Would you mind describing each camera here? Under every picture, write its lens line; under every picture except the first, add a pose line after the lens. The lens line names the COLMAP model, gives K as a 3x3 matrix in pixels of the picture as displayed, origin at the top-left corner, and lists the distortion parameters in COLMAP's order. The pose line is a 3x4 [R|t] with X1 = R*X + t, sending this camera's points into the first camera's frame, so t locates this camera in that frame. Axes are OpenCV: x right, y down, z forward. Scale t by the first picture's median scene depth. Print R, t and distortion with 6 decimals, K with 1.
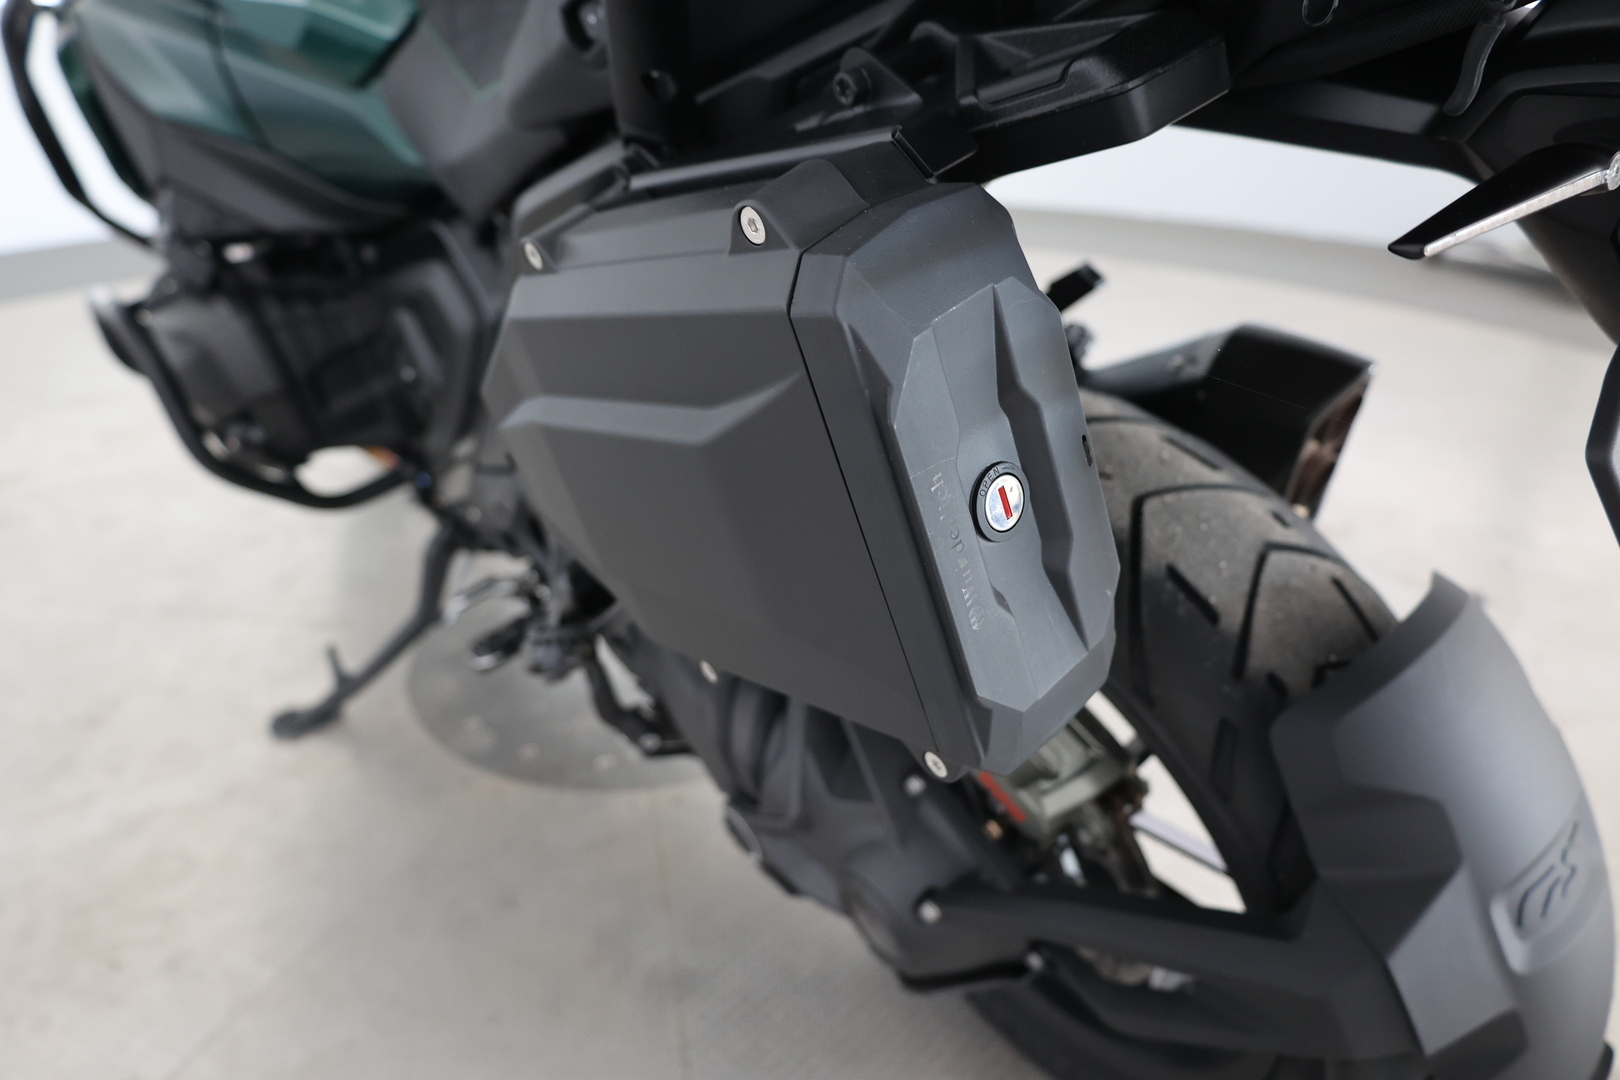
lens RADIAL K [[1090.3, 0, 810.0], [0, 1090.3, 540.0], [0, 0, 1]] dist [-0.017547, -0.004633]
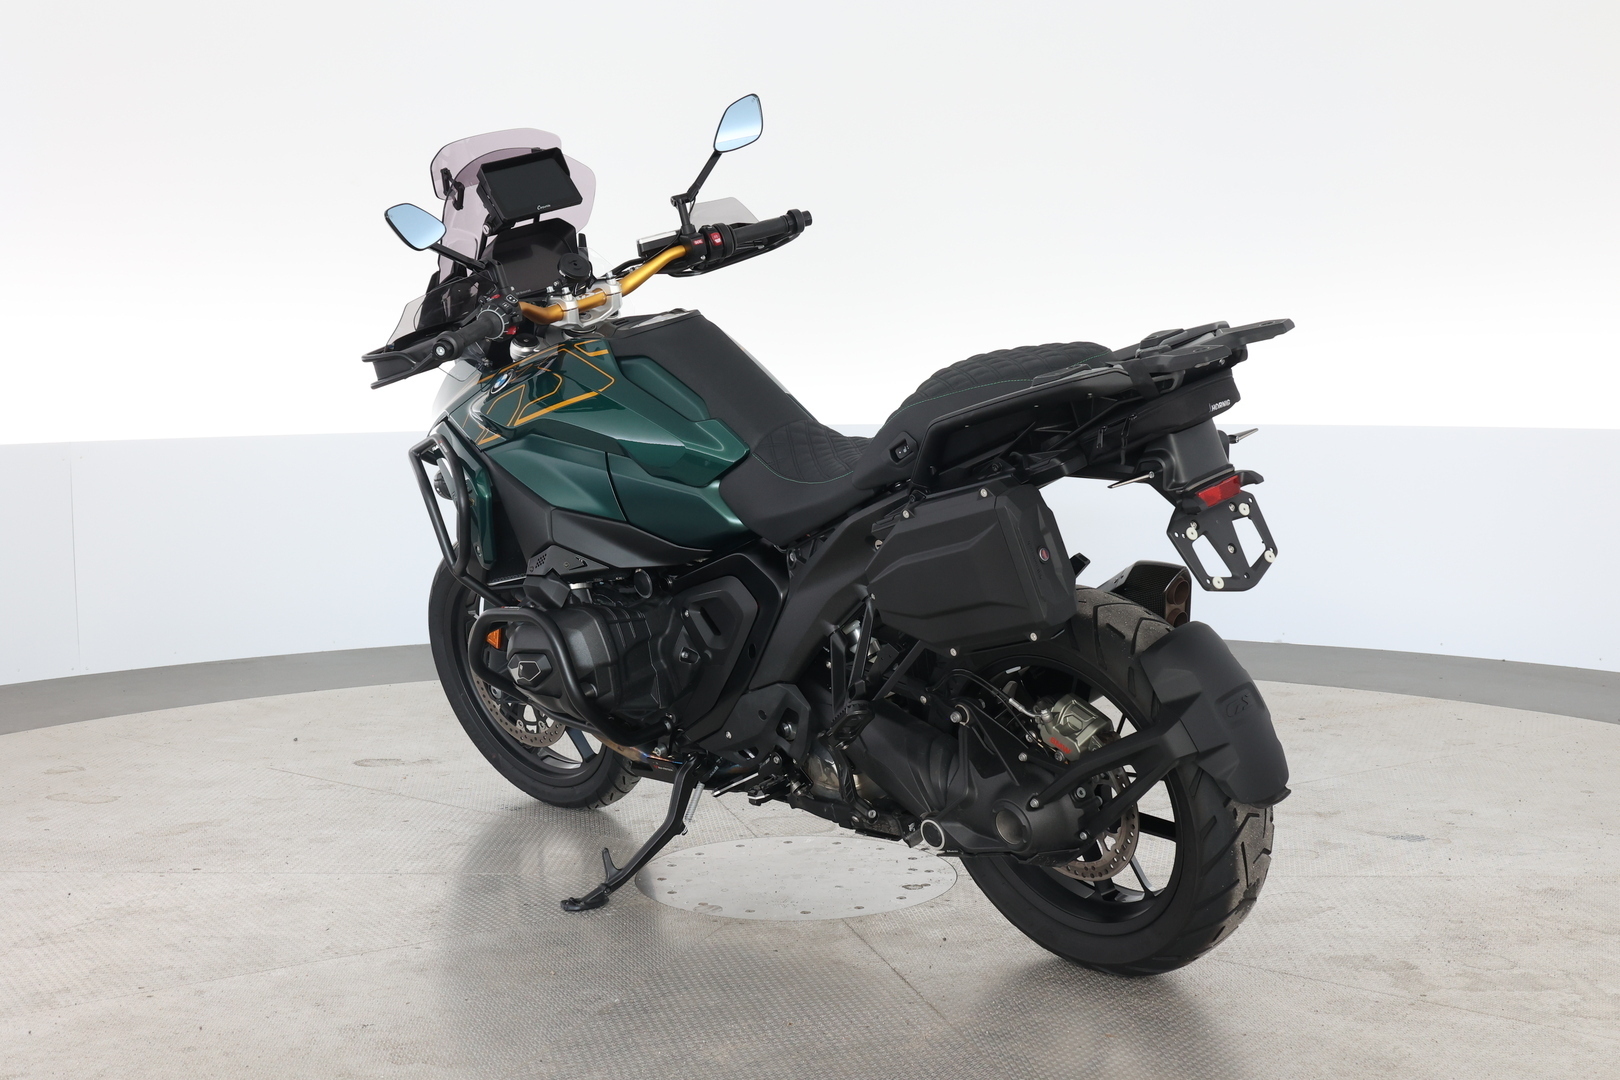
lens RADIAL K [[2152.4, 0, 810.0], [0, 2152.4, 540.0], [0, 0, 1]] dist [-0.001791, -0.001548]
pose [[0.997671, -0.021969, 0.064582, -0.808038], [0.045491, 0.919744, -0.389875, 1.999197], [-0.050833, 0.391904, 0.918601, -4.248645]]
